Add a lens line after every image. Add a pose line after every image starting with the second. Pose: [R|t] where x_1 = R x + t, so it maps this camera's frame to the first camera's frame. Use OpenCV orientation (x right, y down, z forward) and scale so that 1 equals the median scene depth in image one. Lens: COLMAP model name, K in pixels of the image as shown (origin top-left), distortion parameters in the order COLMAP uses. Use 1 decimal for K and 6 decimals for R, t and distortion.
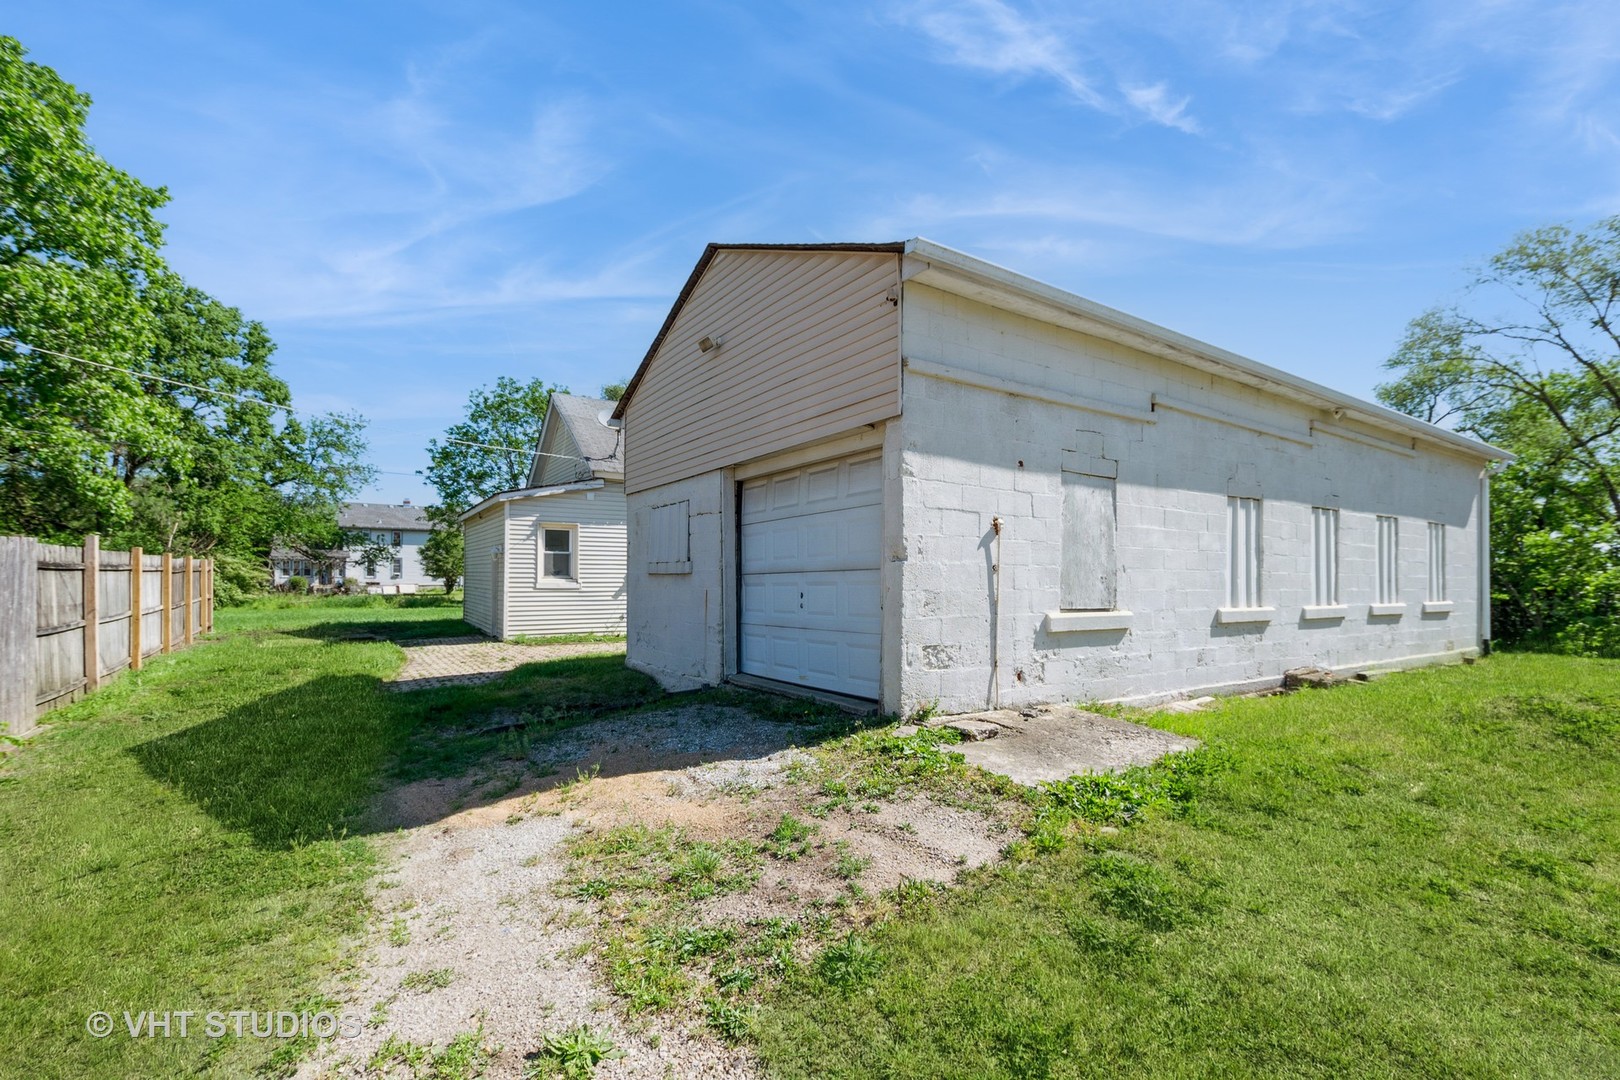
lens RADIAL K [[699.2, 0, 802.2], [0, 699.2, 570.5], [0, 0, 1]] dist [-0.000804, -0.000209]
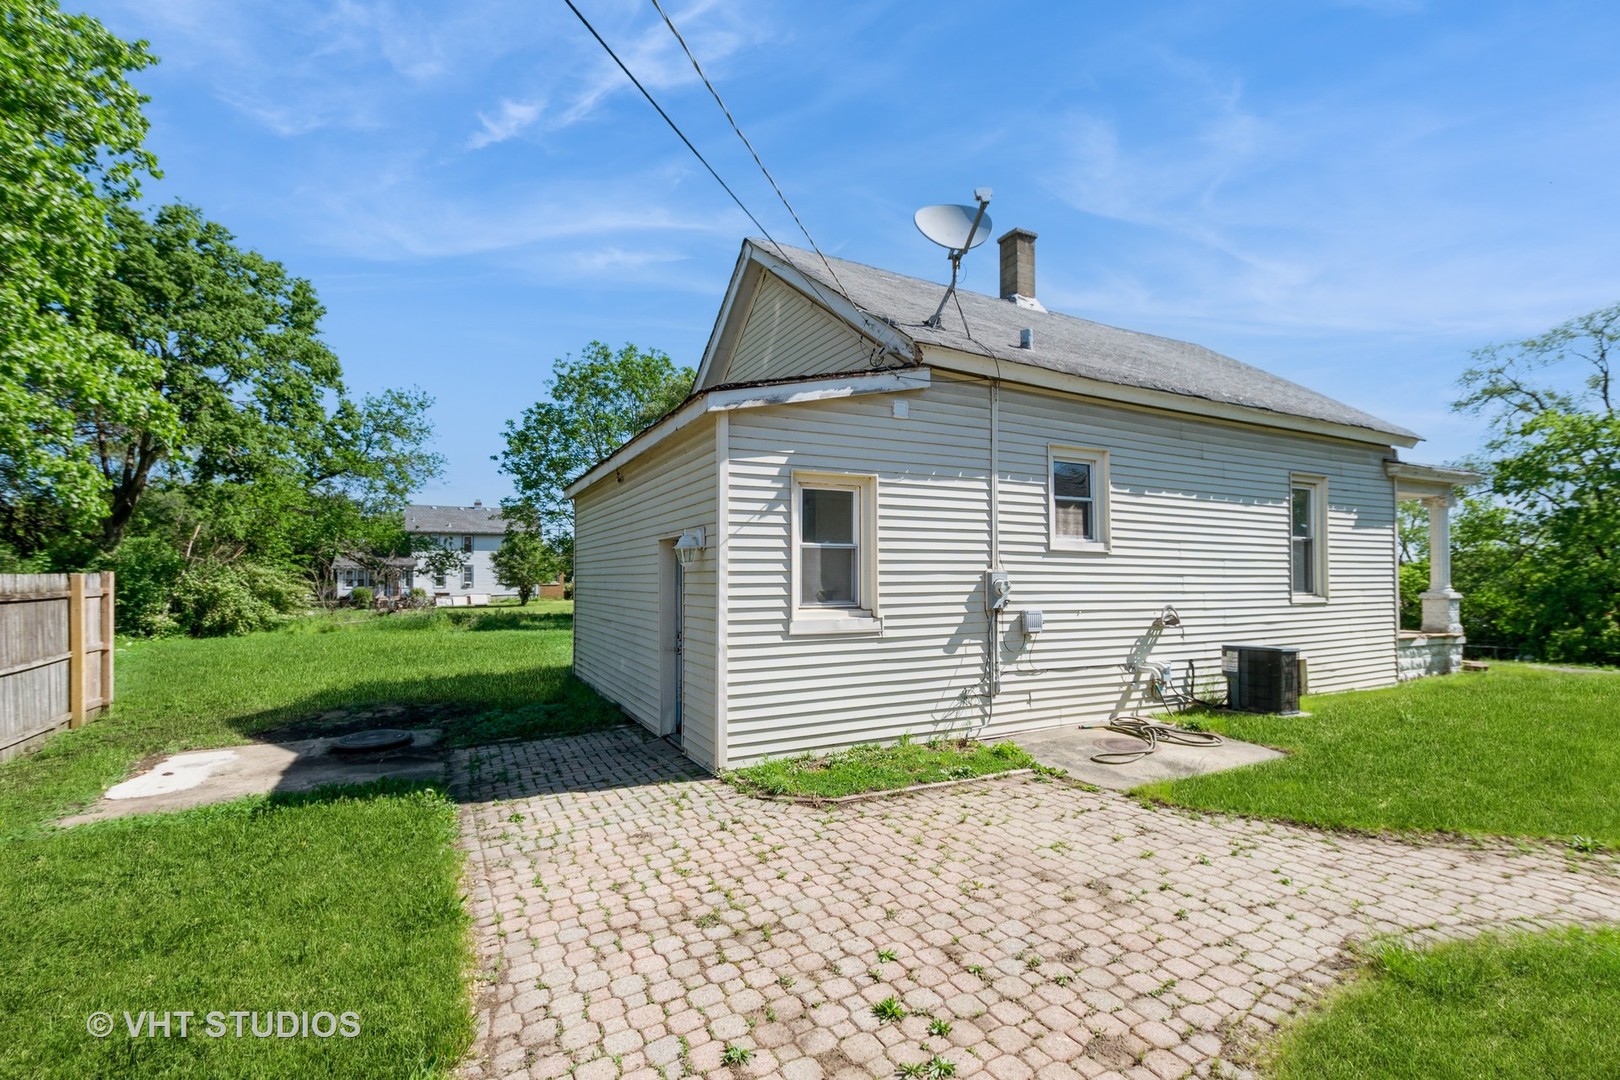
lens RADIAL K [[703.3, 0, 811.3], [0, 703.3, 549.2], [0, 0, 1]] dist [0.000672, 0.000149]
pose [[0.997197, -0.017184, -0.072817, -0.120078], [0.014798, 0.999340, -0.033181, -0.003583], [0.073339, 0.032011, 0.996793, 0.213762]]
